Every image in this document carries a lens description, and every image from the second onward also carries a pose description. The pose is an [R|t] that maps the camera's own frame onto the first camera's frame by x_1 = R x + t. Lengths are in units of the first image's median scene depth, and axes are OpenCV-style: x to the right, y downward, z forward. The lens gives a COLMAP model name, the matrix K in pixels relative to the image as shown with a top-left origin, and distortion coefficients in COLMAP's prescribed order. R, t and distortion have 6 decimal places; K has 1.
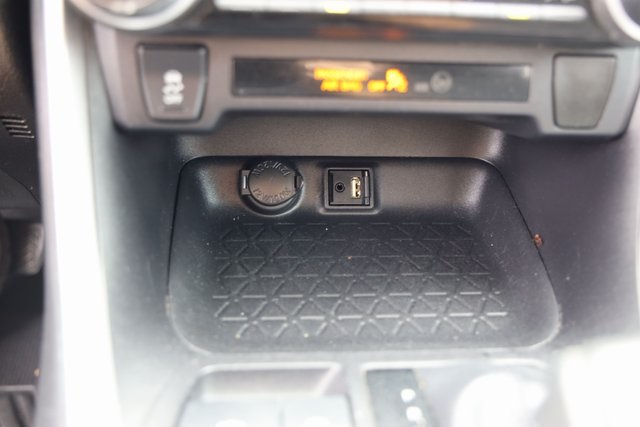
lens RADIAL K [[689.4, 0, 319.6], [0, 689.4, 216.3], [0, 0, 1]] dist [0.009584, 0.000000]
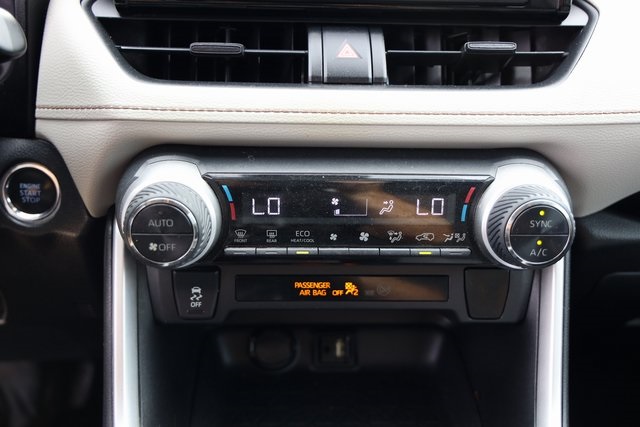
lens RADIAL K [[689.4, 0, 318.6], [0, 689.4, 214.3], [0, 0, 1]] dist [0.009584, 0.000000]
pose [[0.998687, -0.012263, -0.049742, 0.109353], [0.004113, 0.986987, -0.160750, -0.112352], [0.051066, 0.160334, 0.985741, -0.405929]]
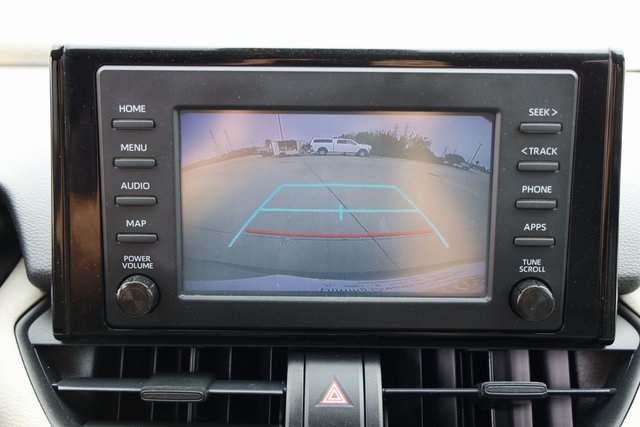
lens RADIAL K [[797.3, 0, 320.3], [0, 797.3, 214.1], [0, 0, 1]] dist [0.111407, 0.000000]
pose [[0.995433, -0.018461, -0.093658, 0.197170], [-0.007867, 0.961919, -0.273220, -0.535917], [0.095136, 0.272709, 0.957381, -0.420815]]
